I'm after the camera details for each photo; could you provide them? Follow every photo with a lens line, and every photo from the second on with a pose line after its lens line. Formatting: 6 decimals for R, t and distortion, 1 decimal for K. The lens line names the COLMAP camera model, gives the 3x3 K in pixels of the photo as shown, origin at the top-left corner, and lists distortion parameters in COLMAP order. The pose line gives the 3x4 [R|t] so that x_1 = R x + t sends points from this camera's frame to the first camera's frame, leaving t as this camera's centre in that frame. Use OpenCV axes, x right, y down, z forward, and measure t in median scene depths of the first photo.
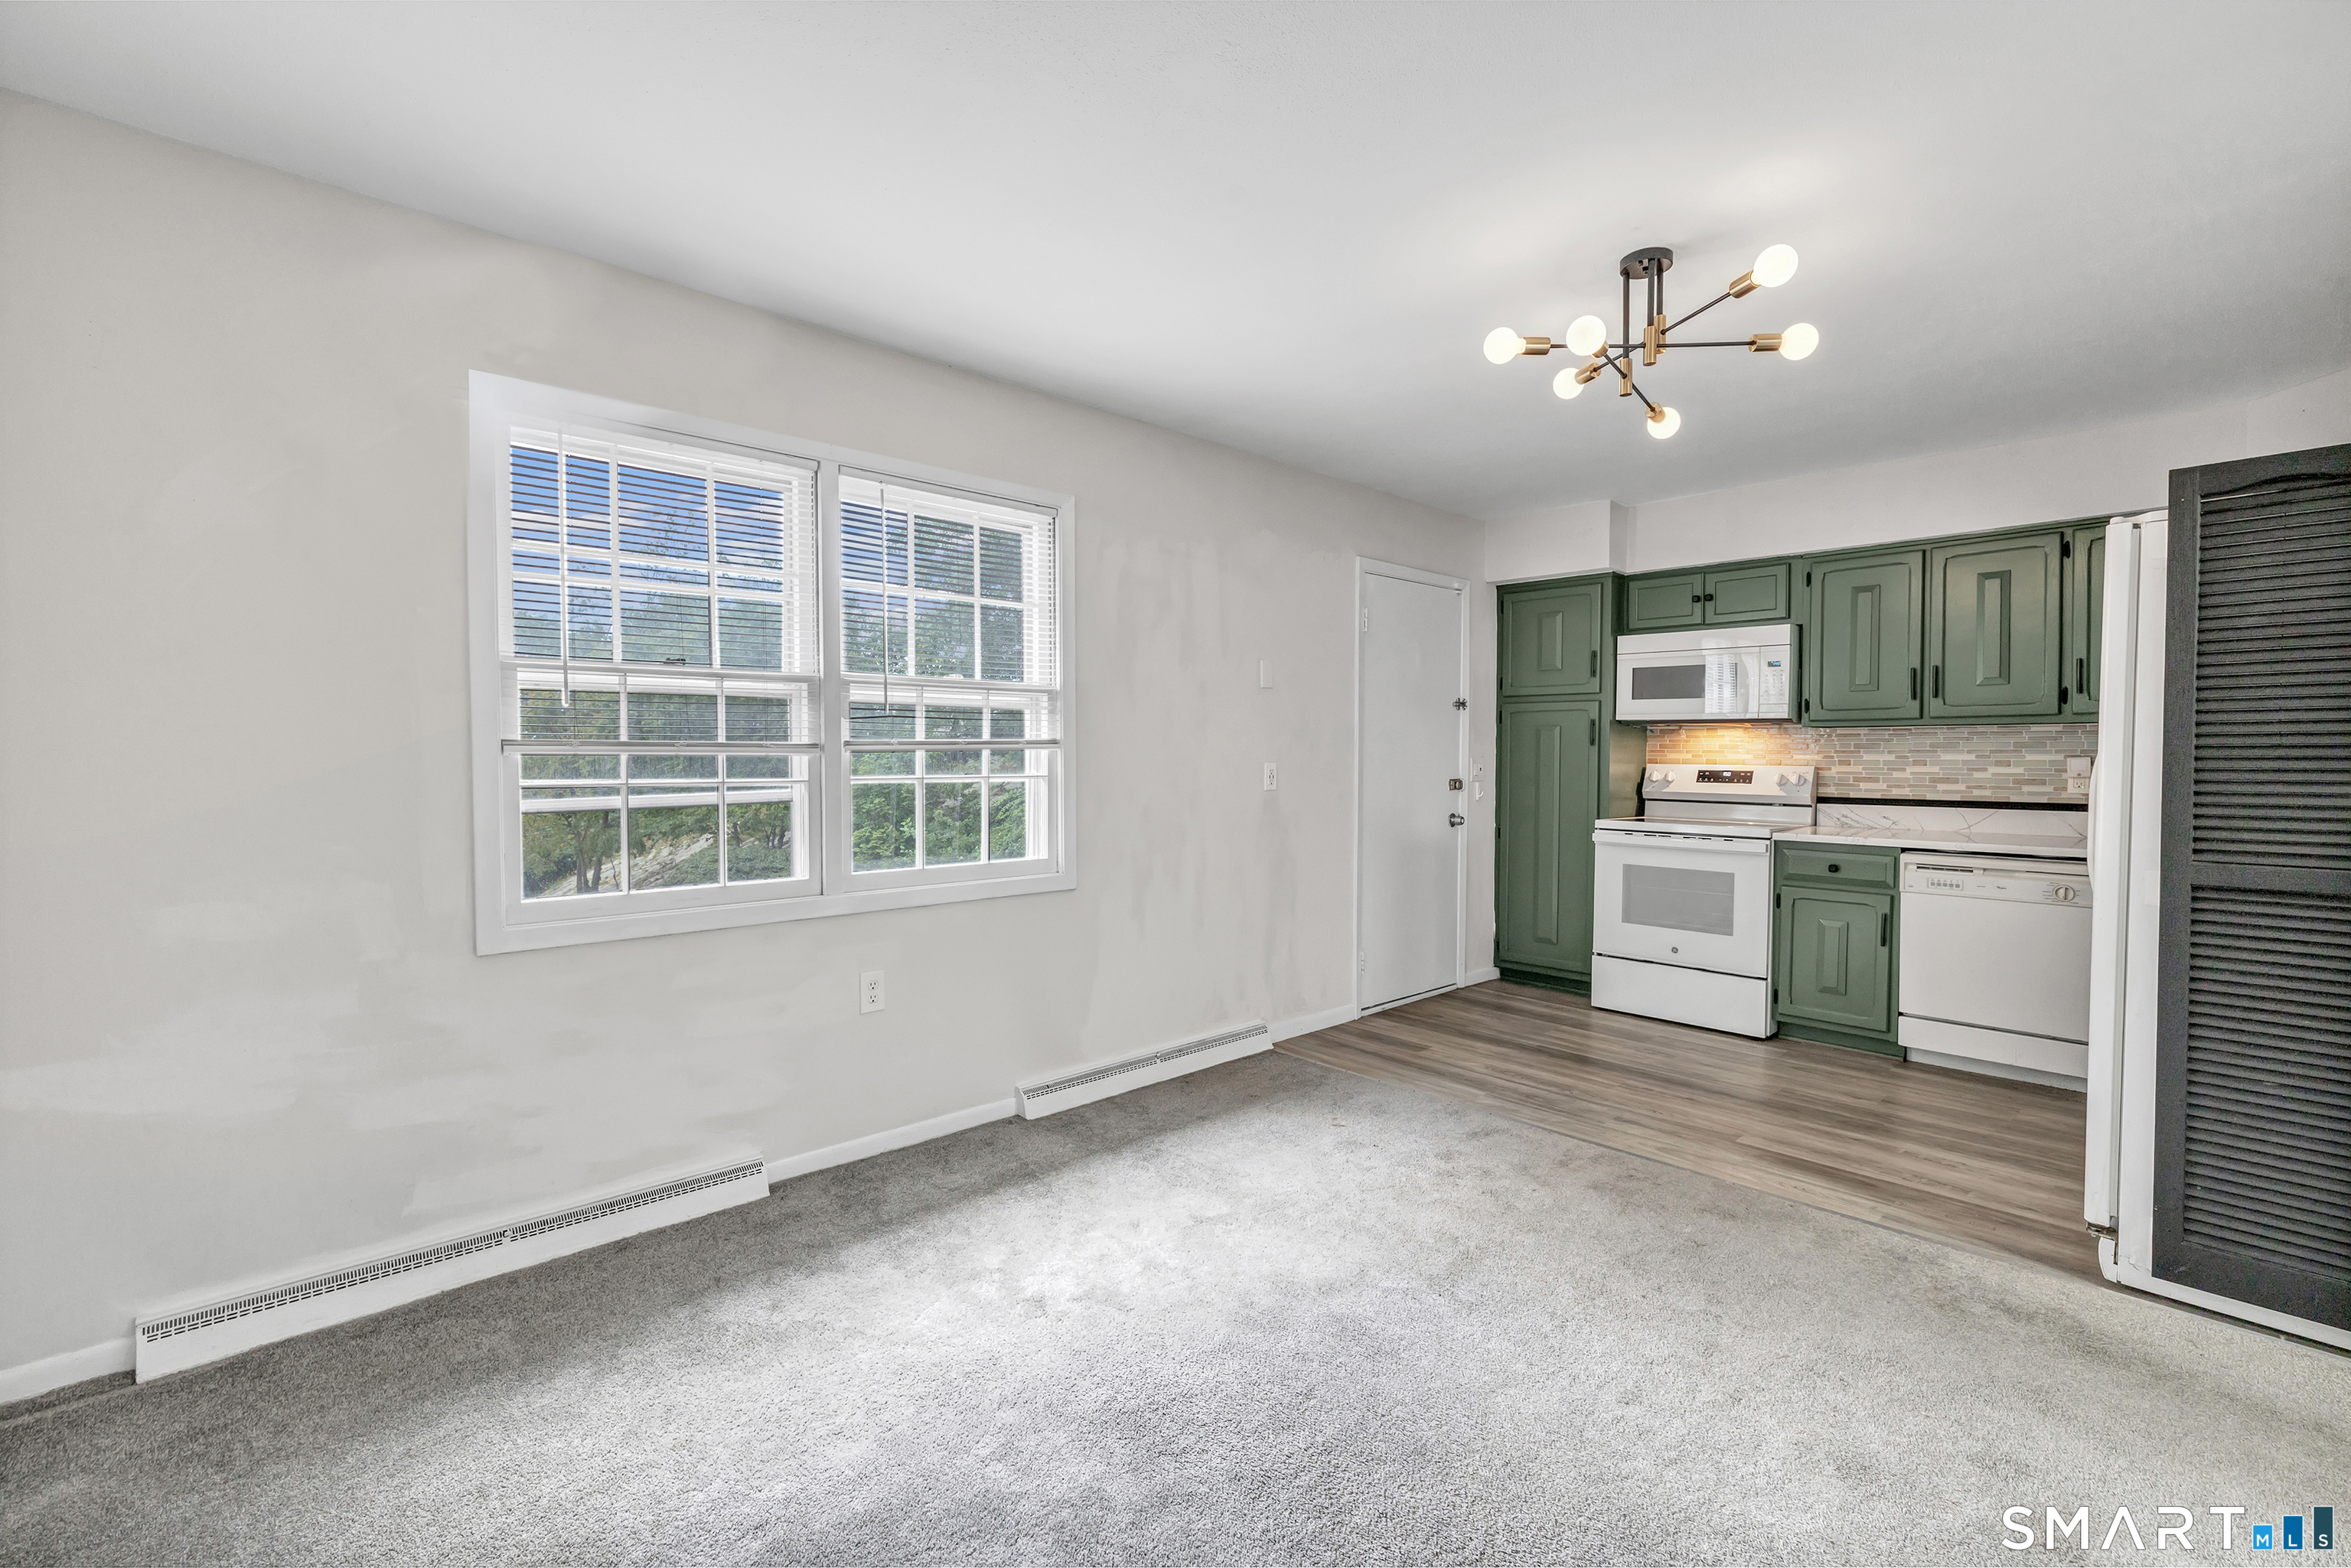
lens RADIAL K [[1075.2, 0, 1185.5], [0, 1075.2, 786.5], [0, 0, 1]] dist [-0.000668, -0.000295]
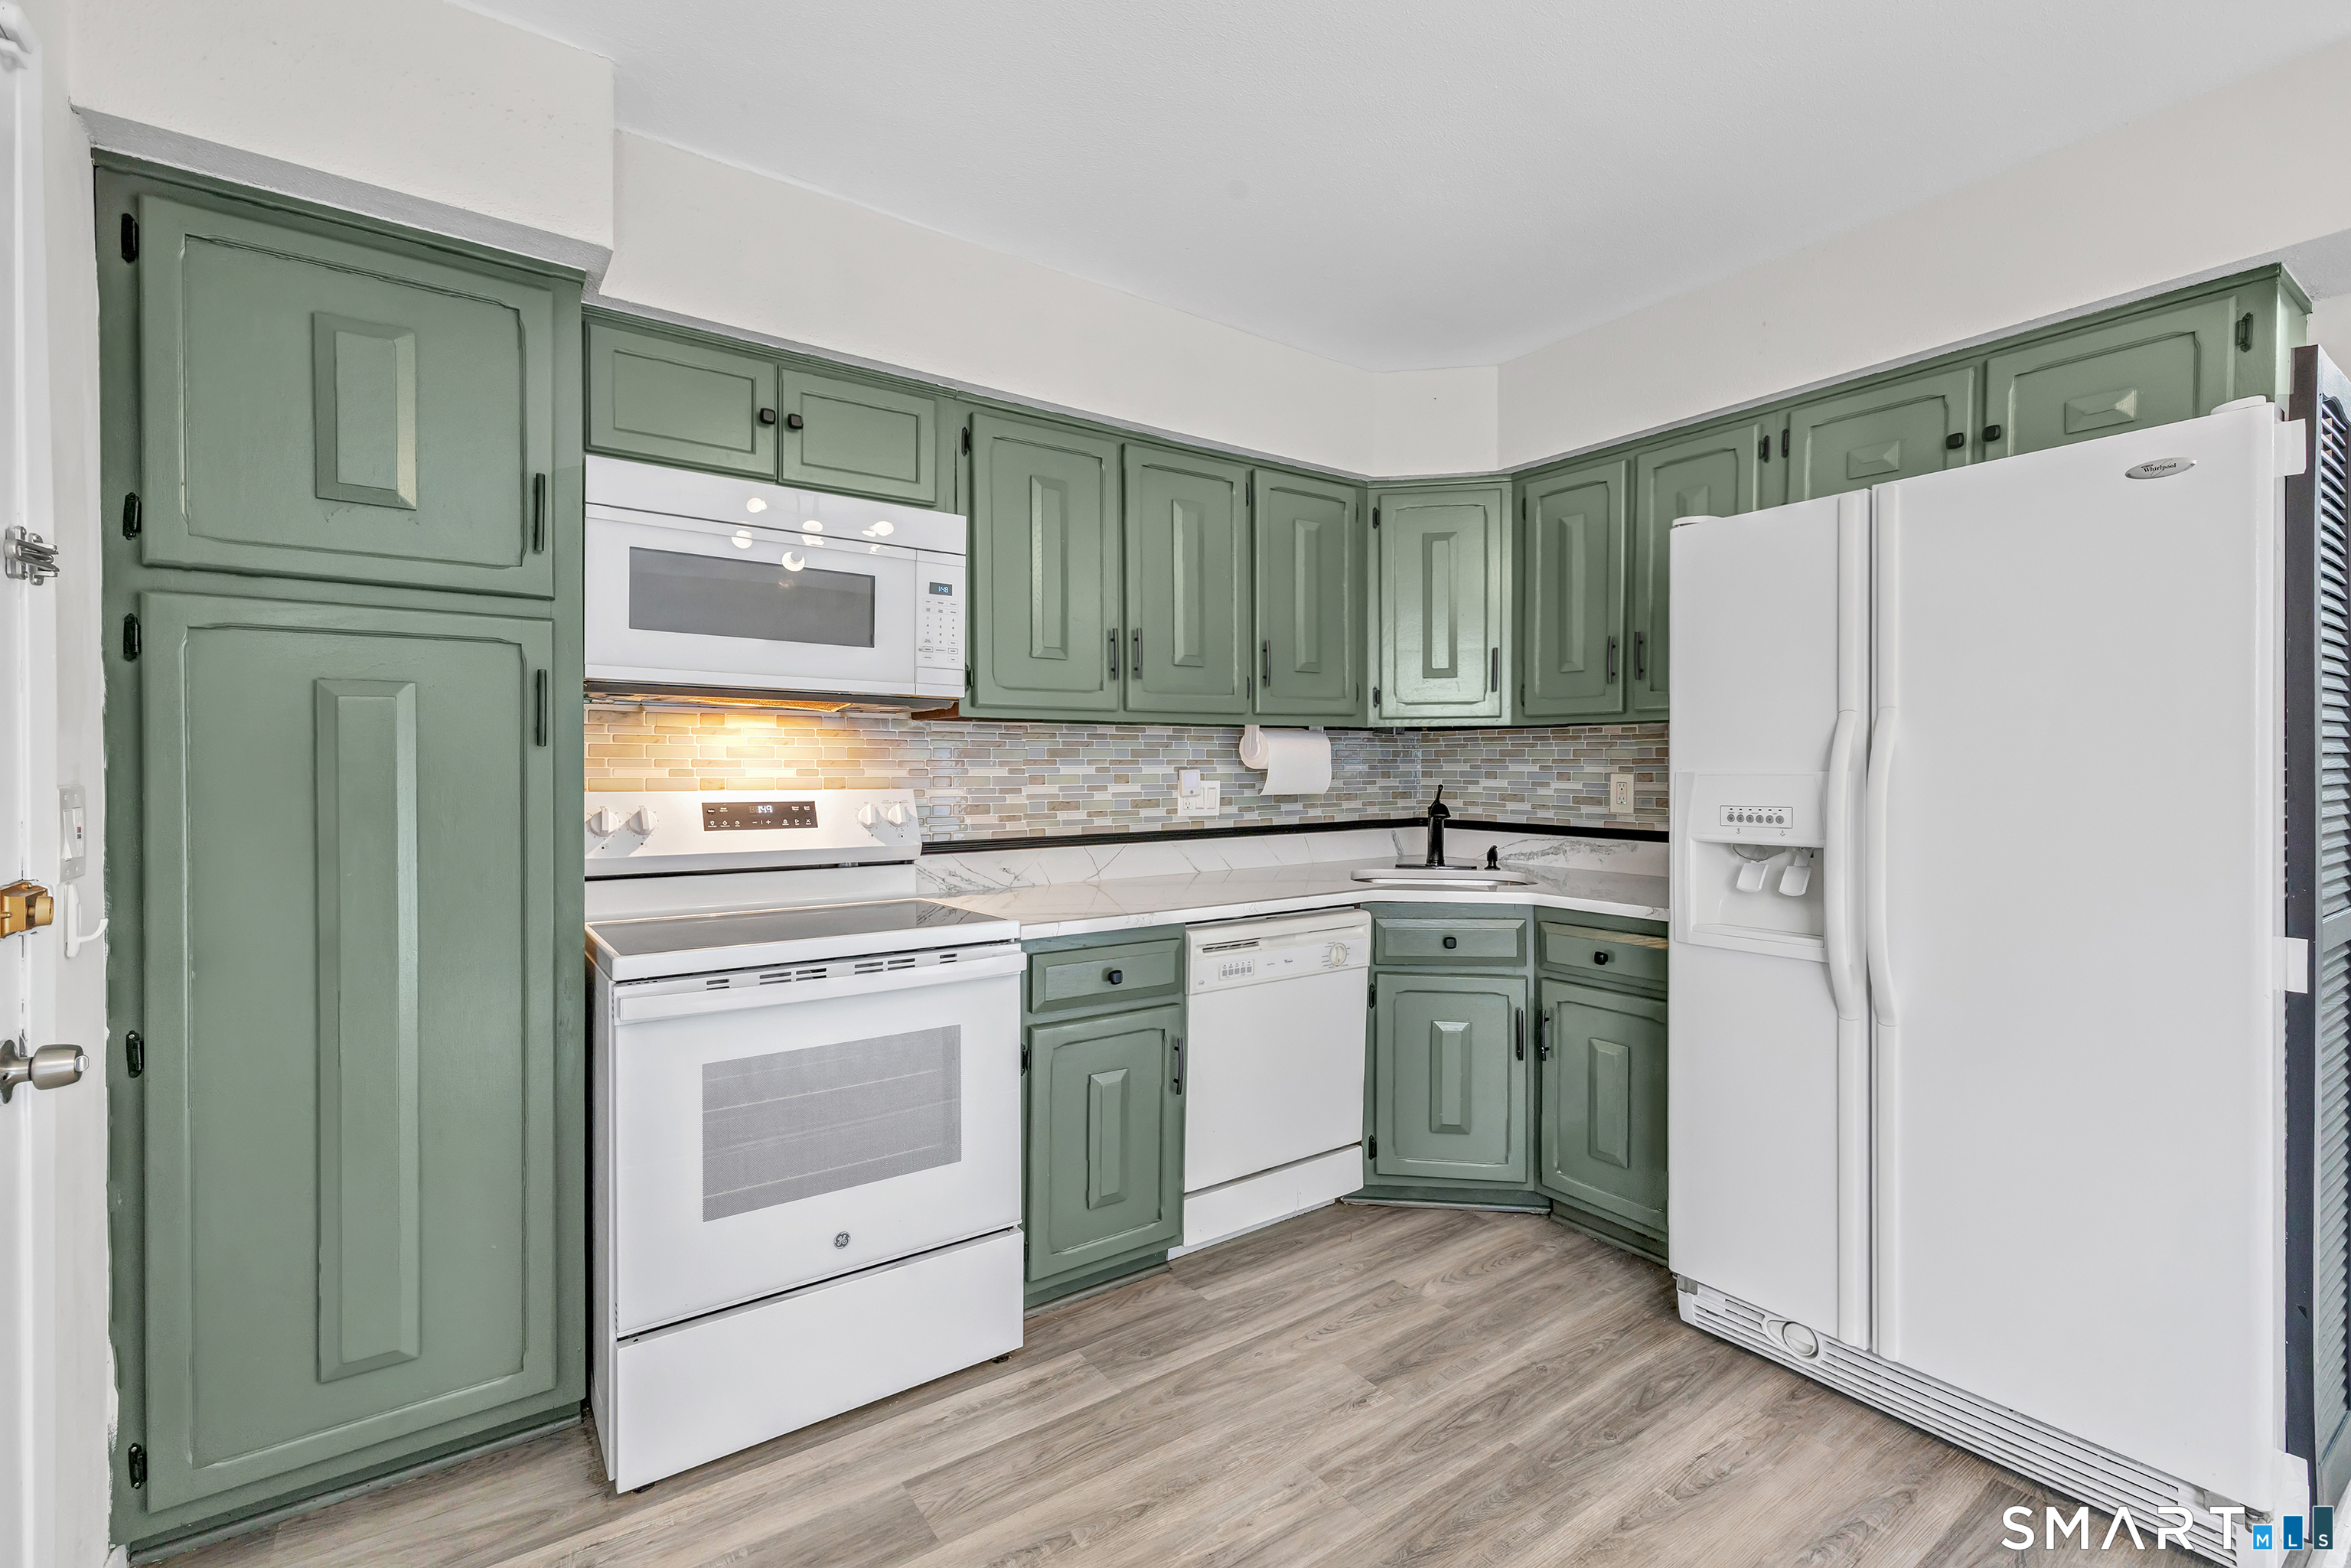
lens RADIAL K [[1035.5, 0, 1172.6], [0, 1035.5, 776.9], [0, 0, 1]] dist [-0.001655, -0.000074]
pose [[0.146606, -0.015711, 0.989070, 0.083825], [0.031060, 0.999454, 0.011272, -0.028724], [-0.988707, 0.029068, 0.147014, 0.840406]]
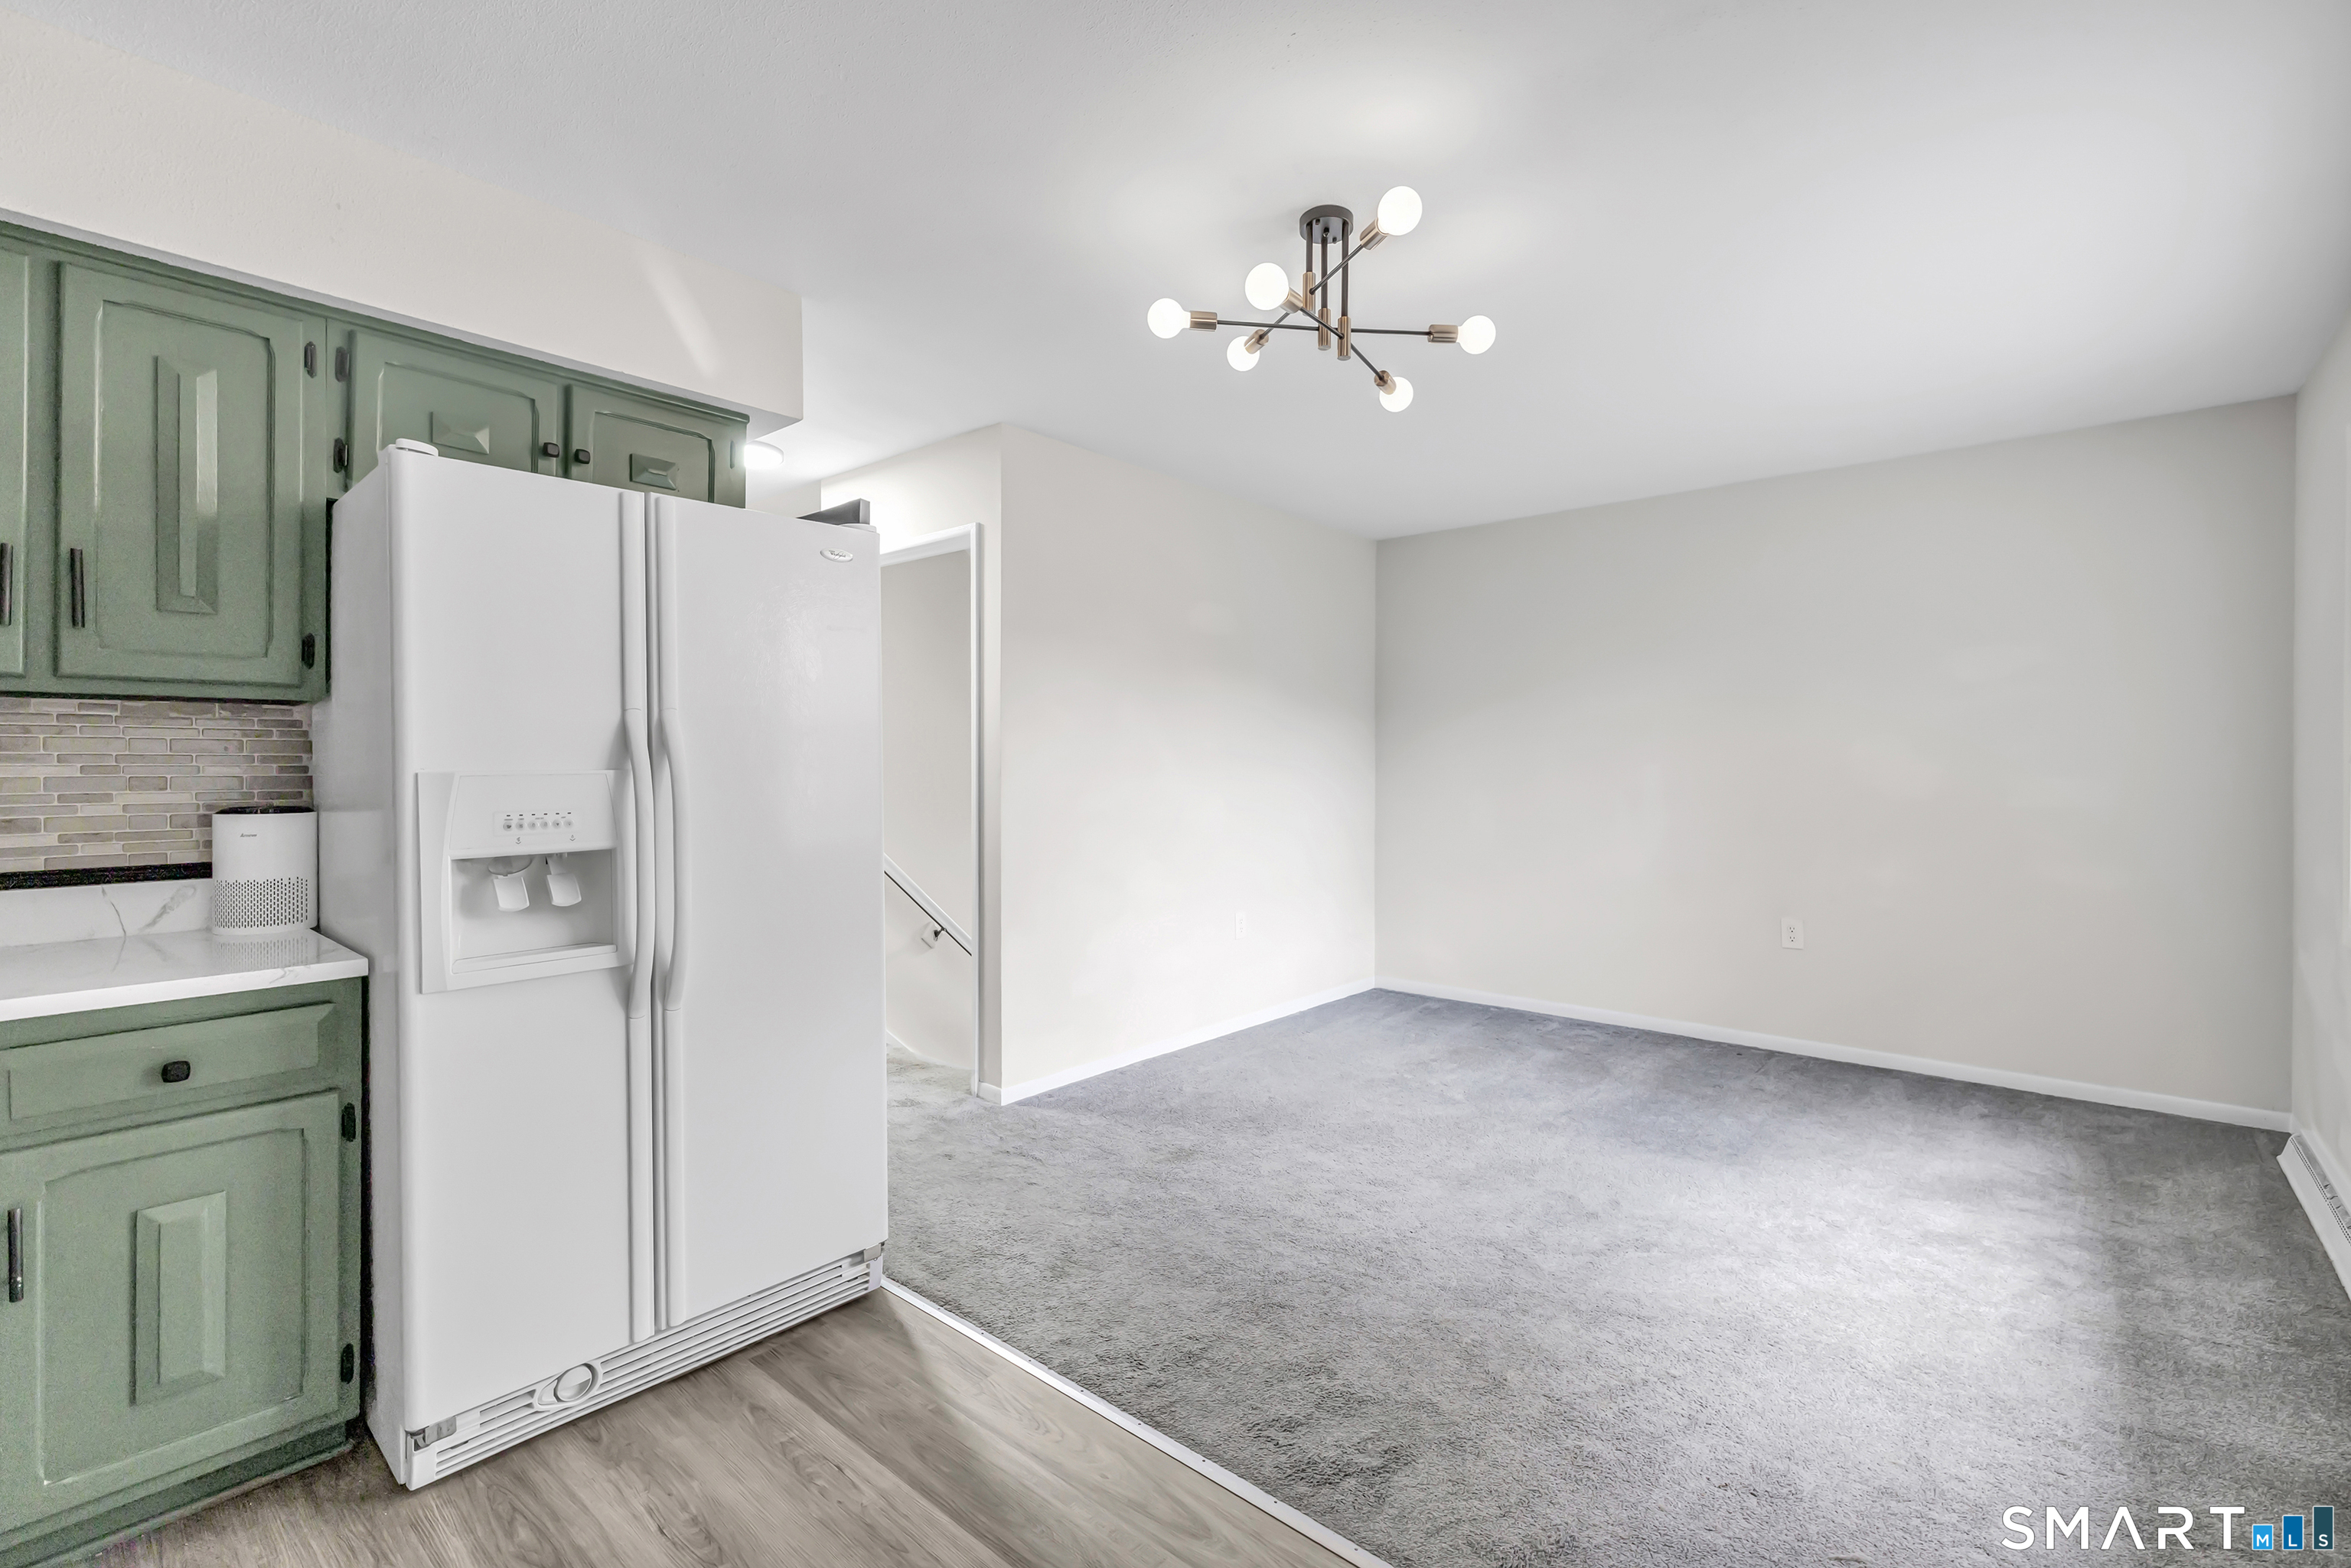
lens RADIAL K [[1008.1, 0, 1175.5], [0, 1008.1, 784.0], [0, 0, 1]] dist [-0.000305, -0.000017]
pose [[-0.996509, 0.002025, -0.083463, 0.358617], [-0.001696, 0.999009, 0.044485, -0.030556], [0.083471, 0.044472, -0.995517, 1.059100]]
